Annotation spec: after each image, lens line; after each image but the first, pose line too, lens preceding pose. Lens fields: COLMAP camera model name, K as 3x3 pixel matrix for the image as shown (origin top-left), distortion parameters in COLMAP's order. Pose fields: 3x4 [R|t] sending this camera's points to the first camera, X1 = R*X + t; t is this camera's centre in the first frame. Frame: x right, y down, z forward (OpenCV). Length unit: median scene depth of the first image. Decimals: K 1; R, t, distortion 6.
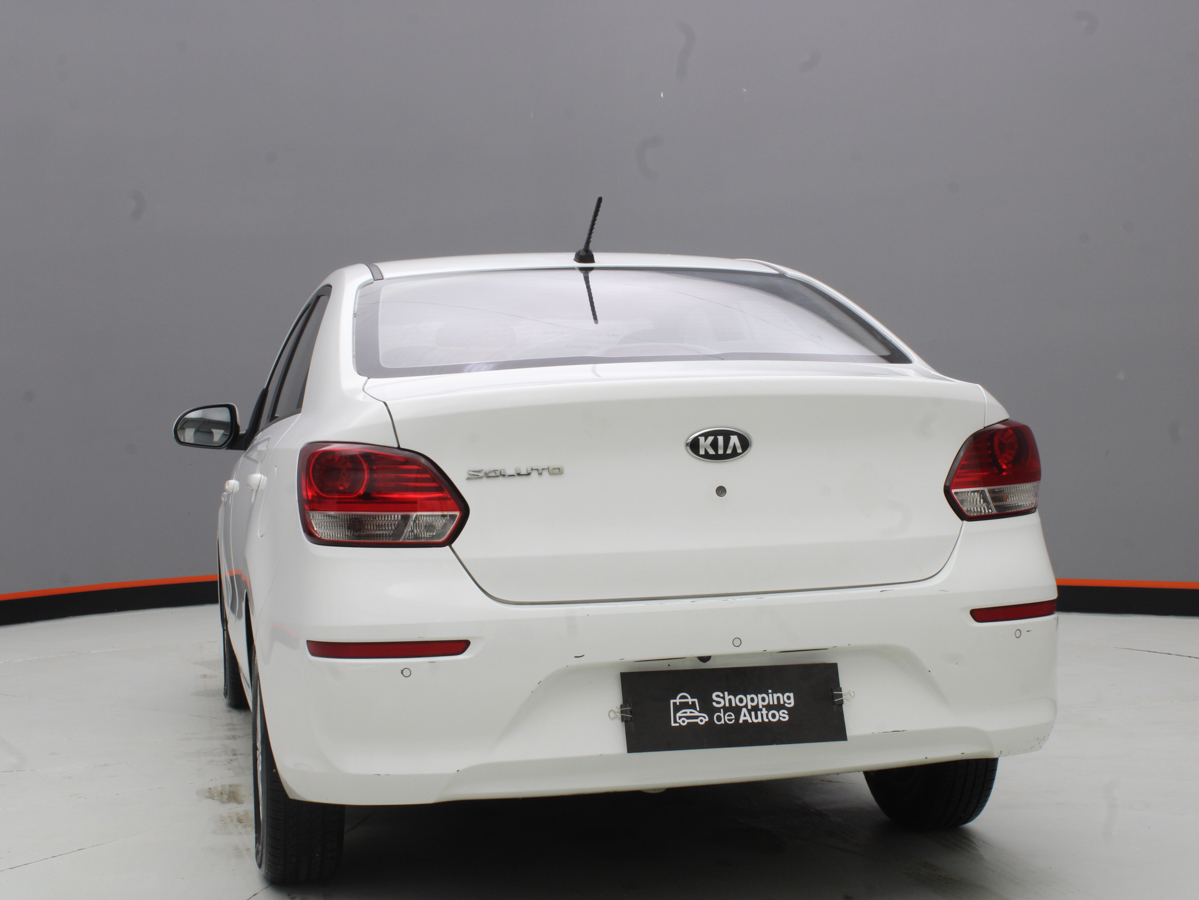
lens RADIAL K [[1845.7, 0, 561.3], [0, 1845.7, 449.5], [0, 0, 1]] dist [-0.074242, 0.000000]
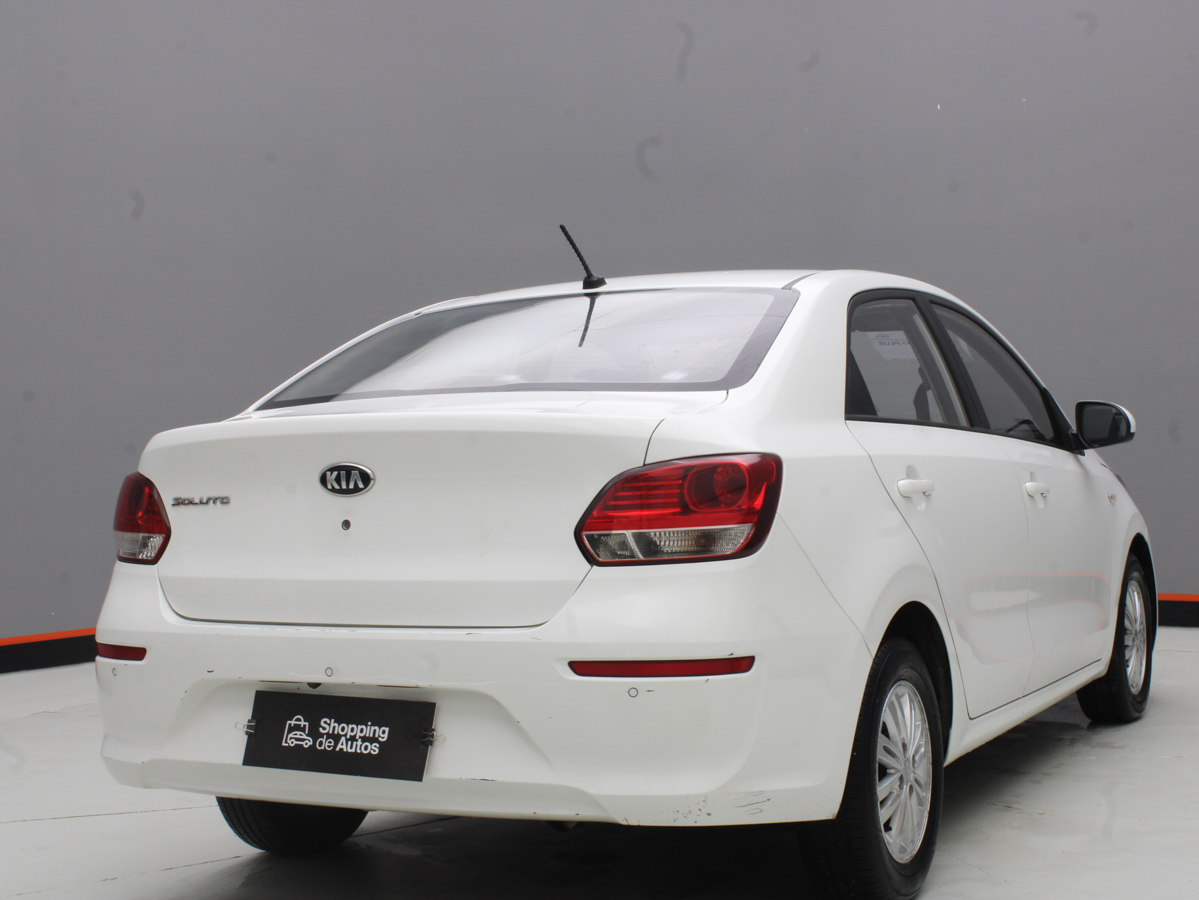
lens RADIAL K [[1845.7, 0, 595.9], [0, 1845.7, 453.5], [0, 0, 1]] dist [-0.074242, 0.000000]
pose [[0.779263, 0.013182, -0.626558, 0.845615], [-0.007970, 0.999906, 0.011125, -0.029908], [0.626646, -0.003676, 0.779295, 0.288267]]
